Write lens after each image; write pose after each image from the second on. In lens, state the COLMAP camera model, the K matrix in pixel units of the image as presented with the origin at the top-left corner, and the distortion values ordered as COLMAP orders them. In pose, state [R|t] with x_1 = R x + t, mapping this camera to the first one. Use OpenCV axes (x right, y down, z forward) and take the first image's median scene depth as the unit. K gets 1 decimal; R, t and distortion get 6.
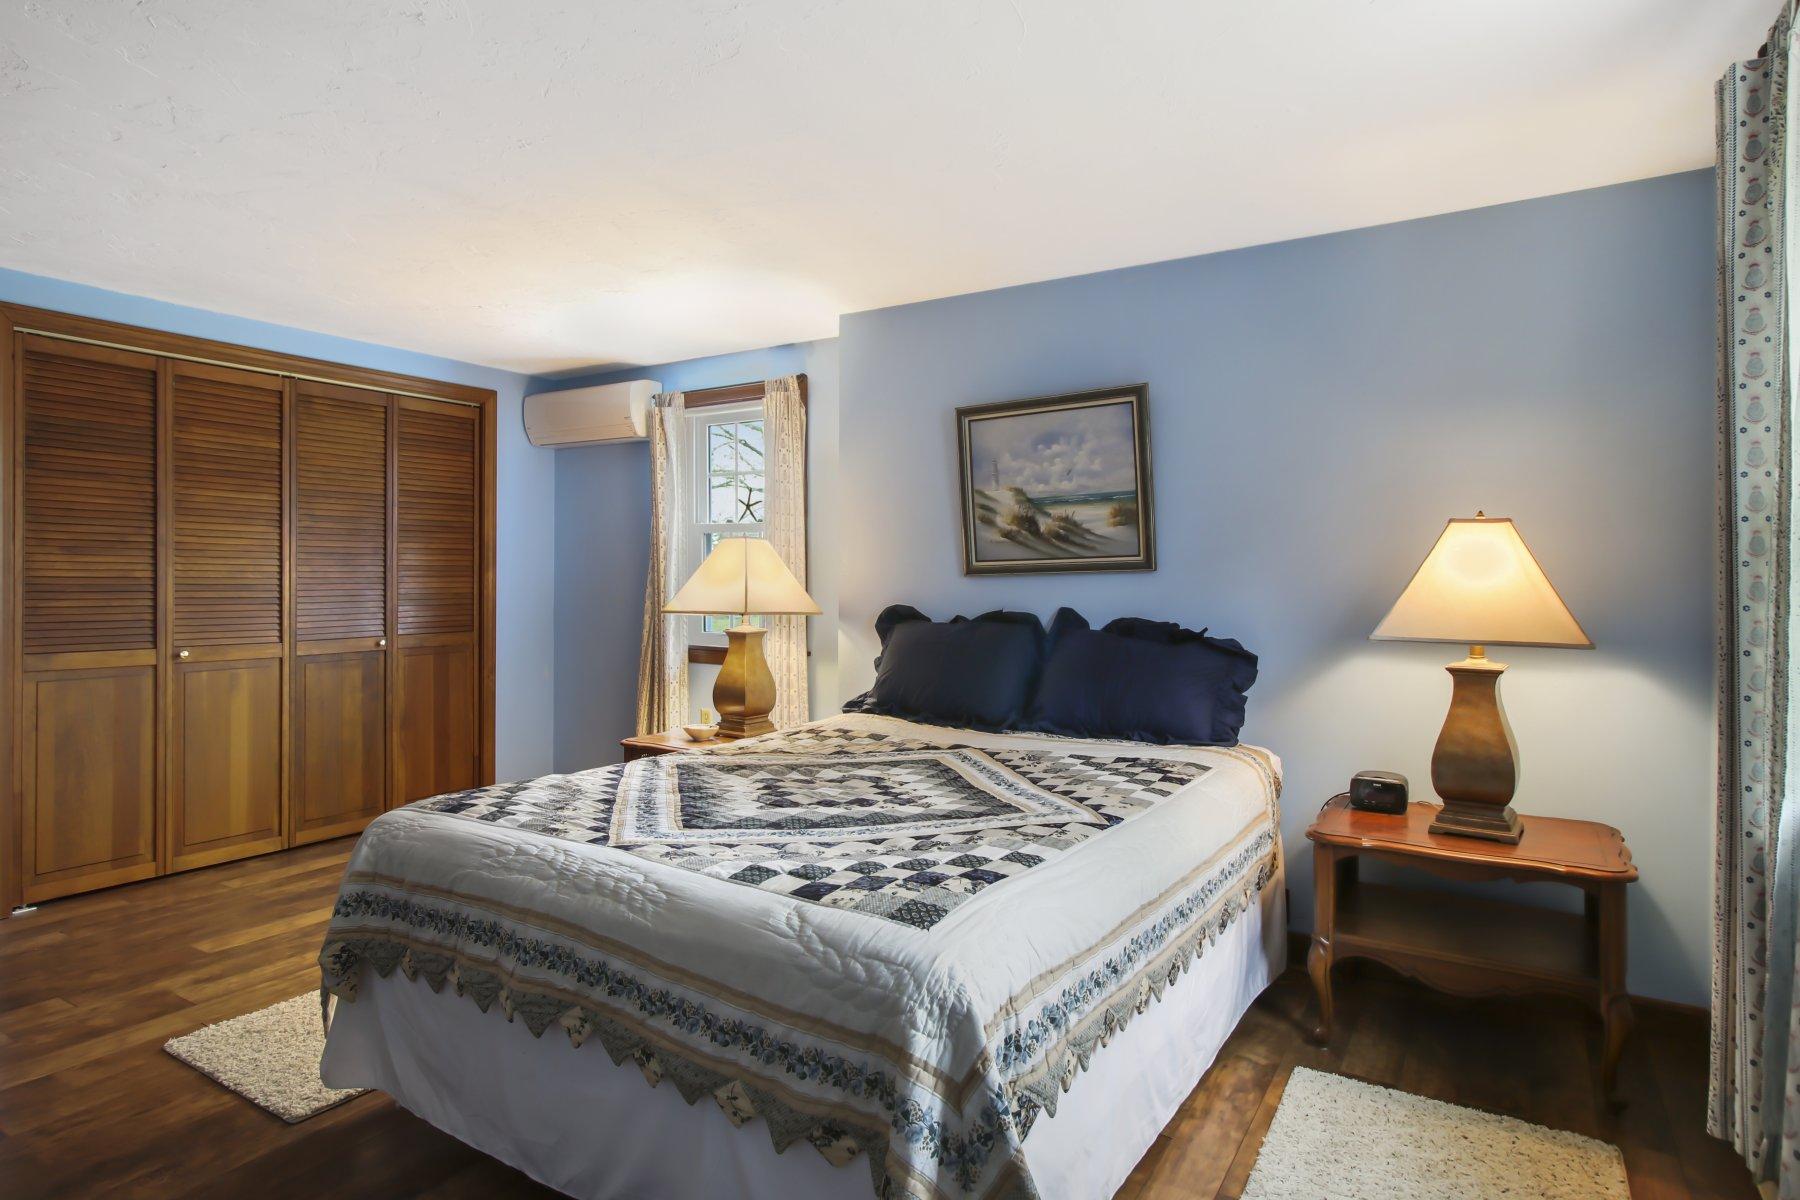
lens RADIAL K [[1009.6, 0, 899.3], [0, 1009.6, 586.2], [0, 0, 1]] dist [0.016318, -0.000159]
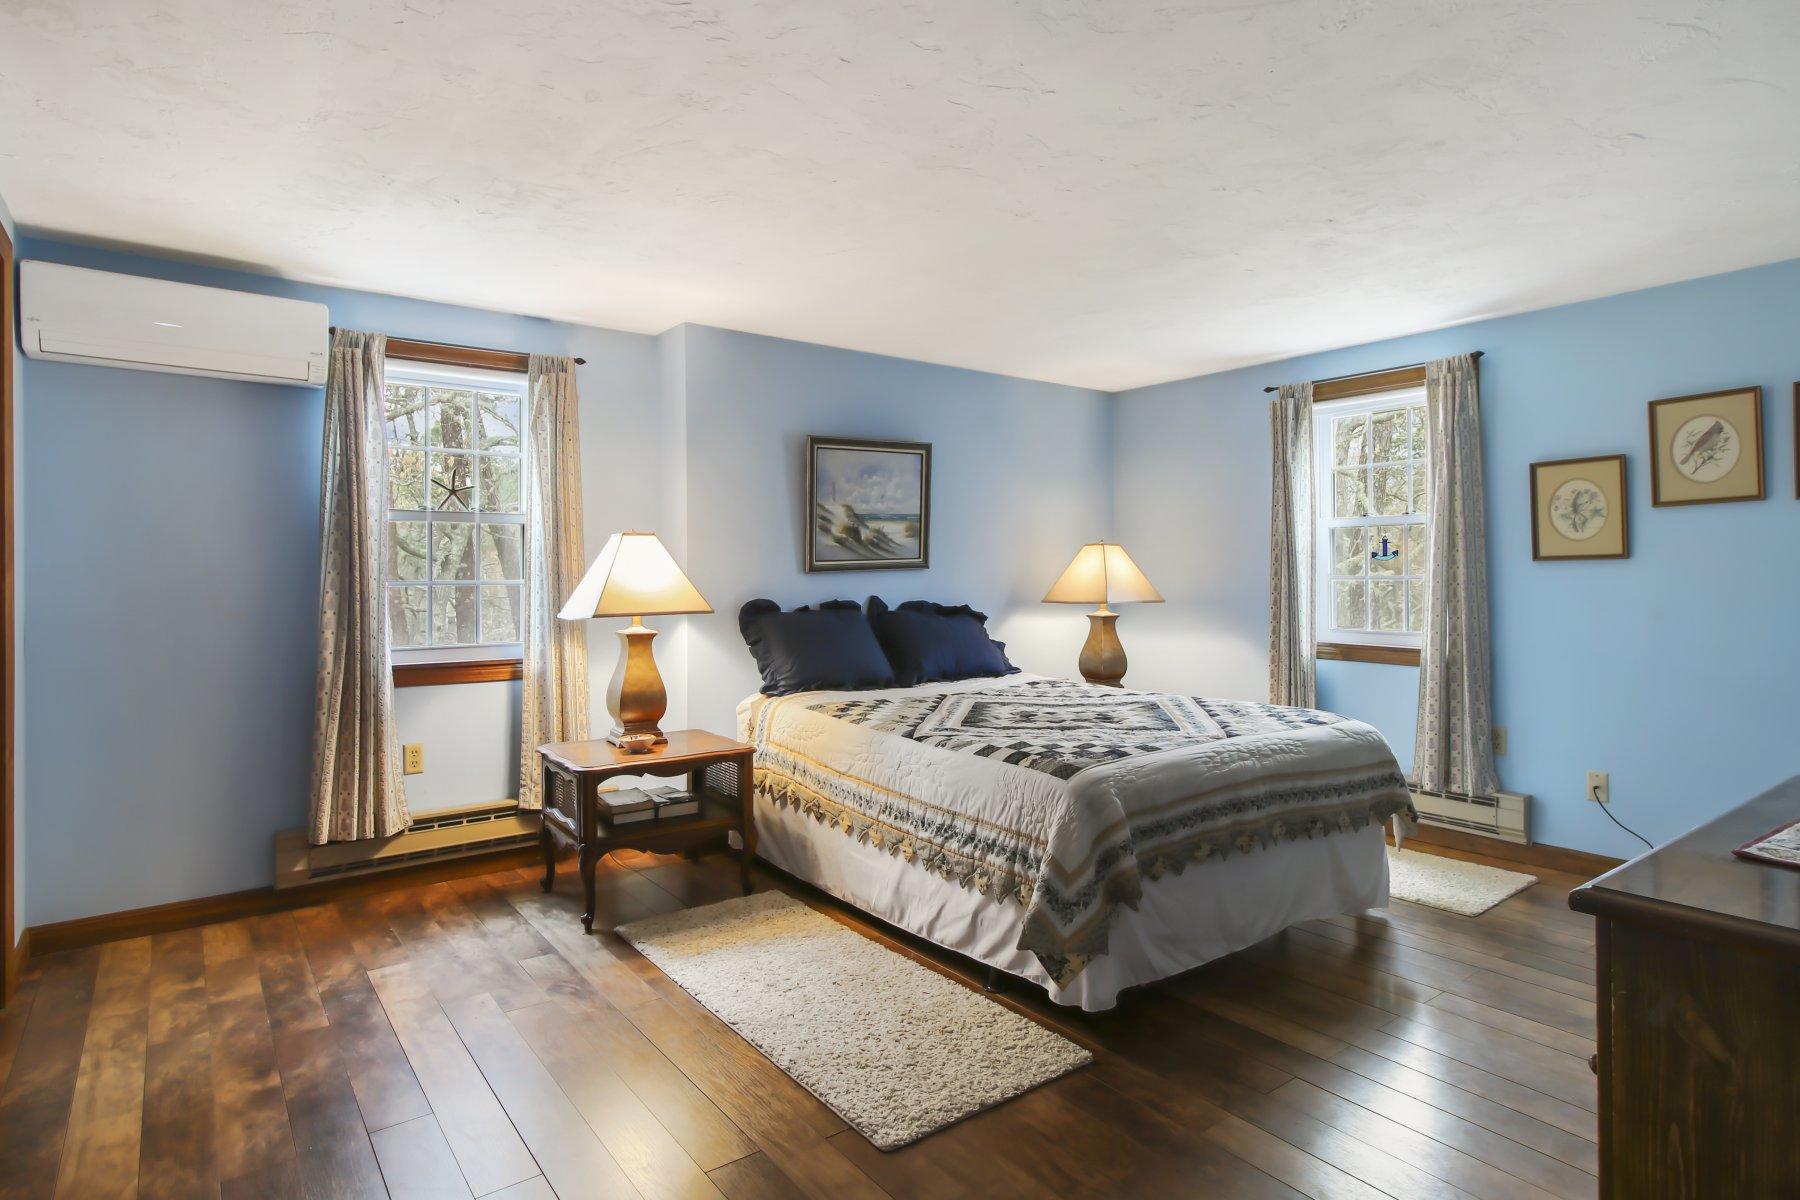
lens RADIAL K [[941.7, 0, 897.2], [0, 941.7, 597.7], [0, 0, 1]] dist [0.003212, 0.000147]
pose [[0.349895, -0.028395, 0.936358, -1.015425], [0.016871, 0.999569, 0.024007, -0.006169], [-0.936637, 0.007397, 0.350224, 0.522583]]
